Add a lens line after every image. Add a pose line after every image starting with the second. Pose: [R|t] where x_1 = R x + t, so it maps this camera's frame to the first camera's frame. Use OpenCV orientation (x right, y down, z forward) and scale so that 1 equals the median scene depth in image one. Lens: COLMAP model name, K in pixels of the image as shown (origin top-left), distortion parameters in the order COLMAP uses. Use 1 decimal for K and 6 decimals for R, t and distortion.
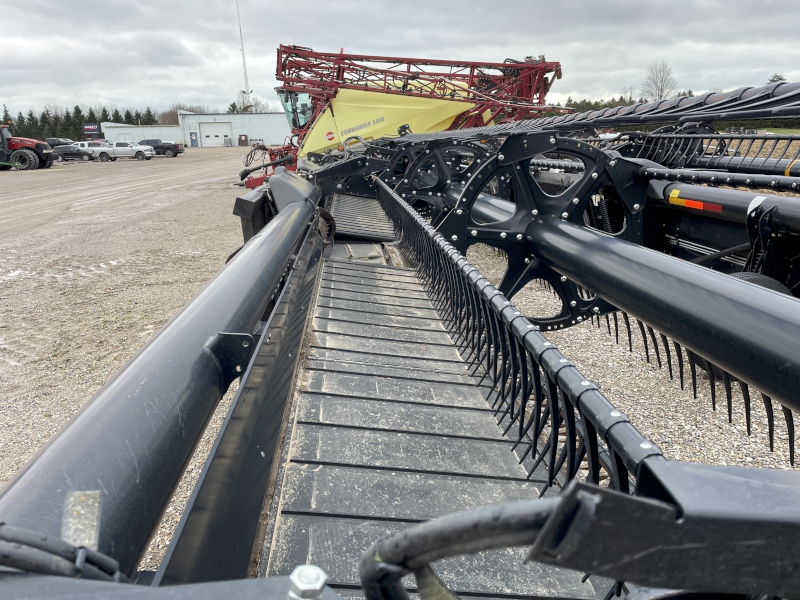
lens RADIAL K [[595.4, 0, 399.5], [0, 595.4, 299.7], [0, 0, 1]] dist [0.068778, -0.083207]
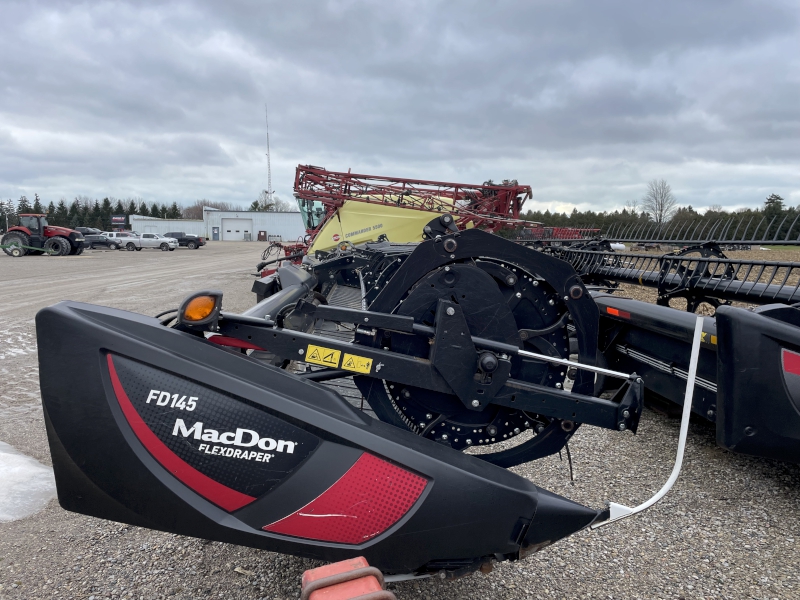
lens RADIAL K [[595.4, 0, 398.6], [0, 595.4, 297.9], [0, 0, 1]] dist [0.068778, -0.083207]
pose [[0.999014, 0.039888, -0.019500, 0.033800], [-0.042545, 0.985623, -0.163514, 0.029463], [0.012698, 0.164182, 0.986348, -0.132226]]
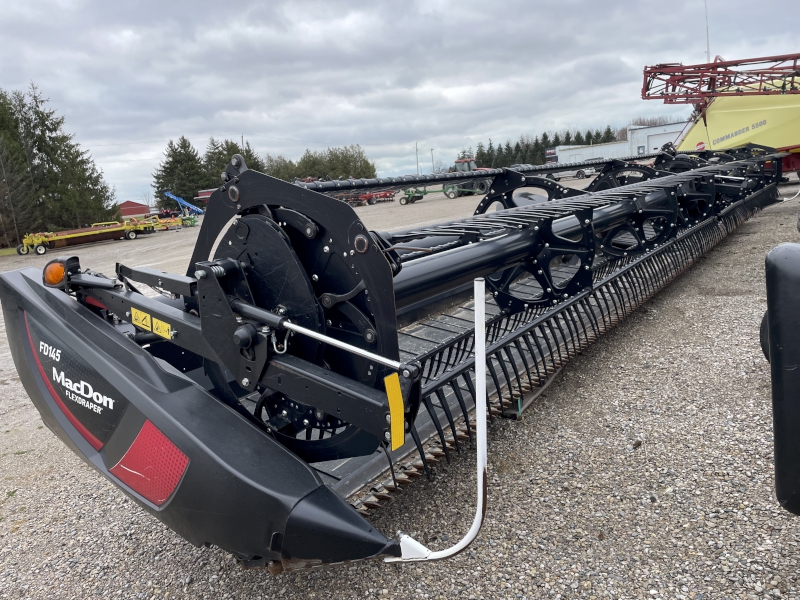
lens RADIAL K [[595.4, 0, 388.2], [0, 595.4, 301.9], [0, 0, 1]] dist [0.068778, -0.083207]
pose [[0.749377, 0.069881, -0.658445, 0.160792], [-0.083331, 0.996462, 0.010916, 0.008698], [0.656879, 0.046689, 0.752549, -0.054204]]
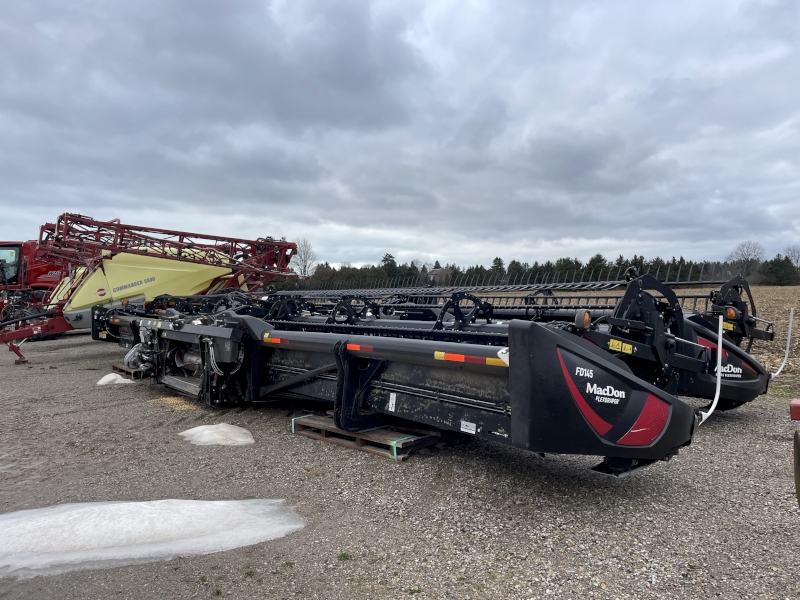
lens RADIAL K [[595.4, 0, 402.8], [0, 595.4, 299.3], [0, 0, 1]] dist [0.068778, -0.083207]
pose [[0.850338, 0.013128, 0.526073, -0.215558], [0.124412, 0.966334, -0.225212, 0.049534], [-0.511319, 0.256956, 0.820077, -0.160215]]
